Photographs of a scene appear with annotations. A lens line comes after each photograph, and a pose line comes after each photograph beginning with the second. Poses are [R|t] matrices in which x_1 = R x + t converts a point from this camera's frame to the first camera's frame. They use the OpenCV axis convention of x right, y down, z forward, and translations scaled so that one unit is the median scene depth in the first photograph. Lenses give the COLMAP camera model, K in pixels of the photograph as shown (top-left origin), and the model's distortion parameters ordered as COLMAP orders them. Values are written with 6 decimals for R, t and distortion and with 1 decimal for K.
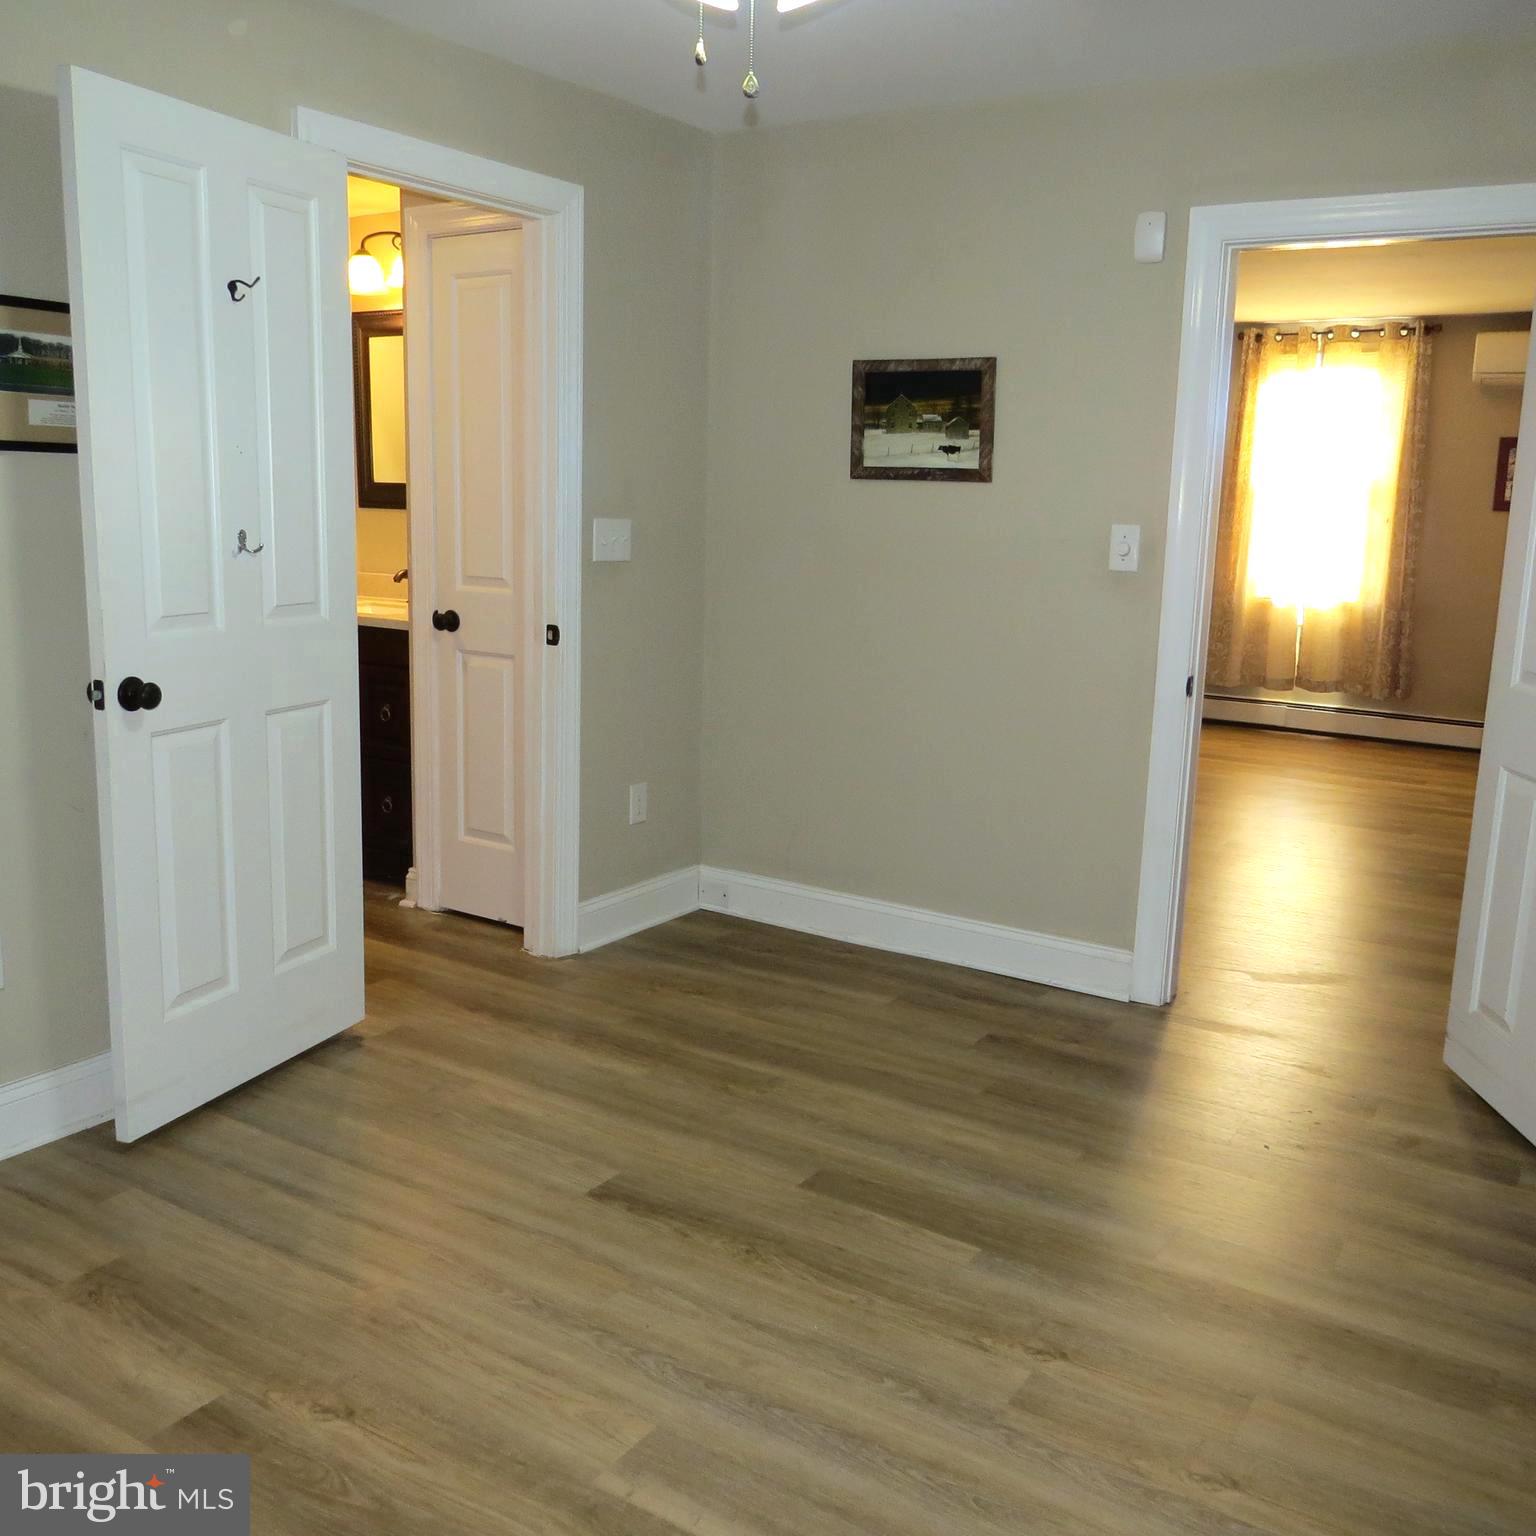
lens RADIAL K [[1482.3, 0, 774.7], [0, 1482.3, 769.9], [0, 0, 1]] dist [-0.023573, 0.000000]
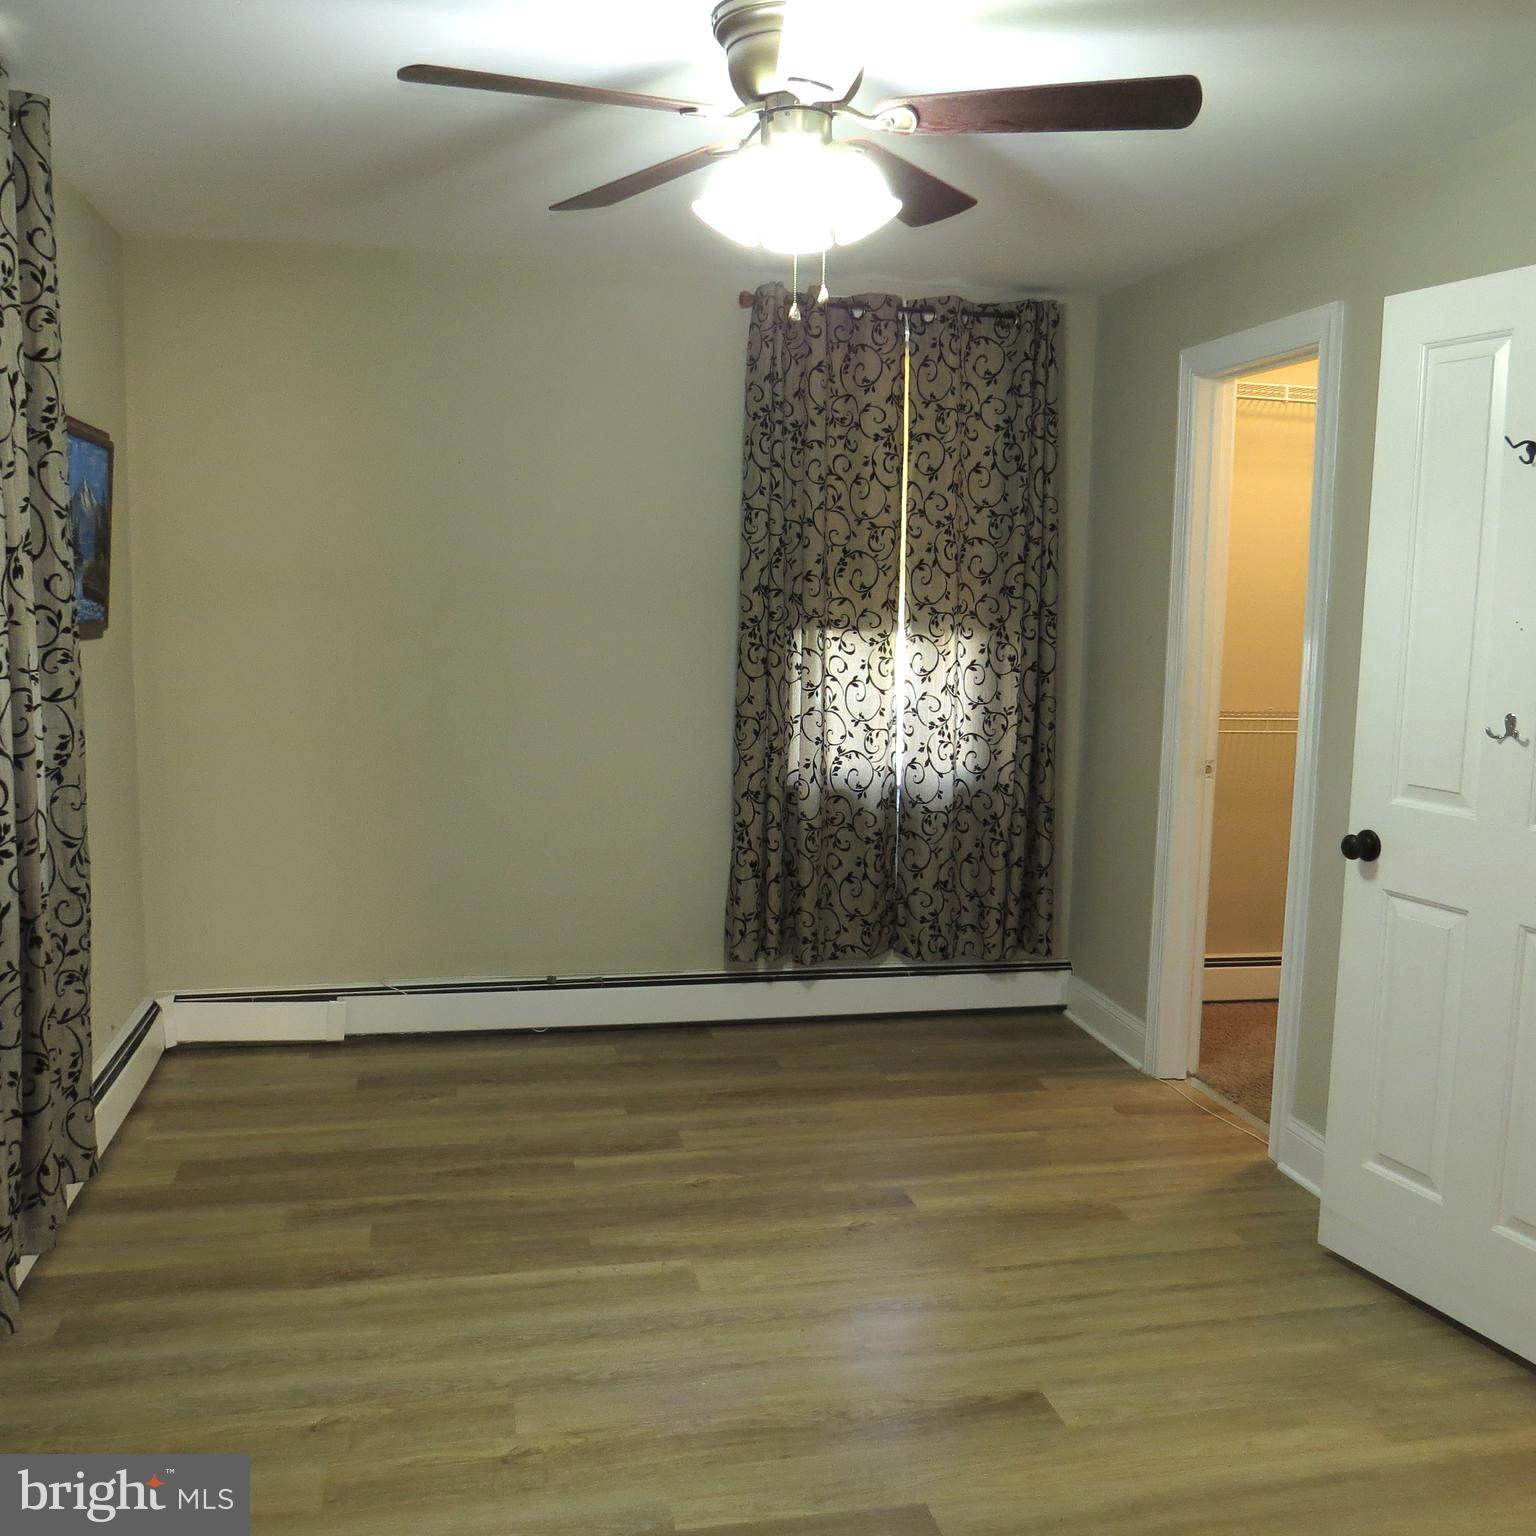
lens RADIAL K [[1482.3, 0, 774.6], [0, 1482.3, 768.0], [0, 0, 1]] dist [-0.023573, 0.000000]
pose [[-0.703502, 0.041004, -0.709510, 0.729875], [-0.179844, 0.955569, 0.233545, -0.321887], [0.687562, 0.291900, -0.664870, 1.575455]]
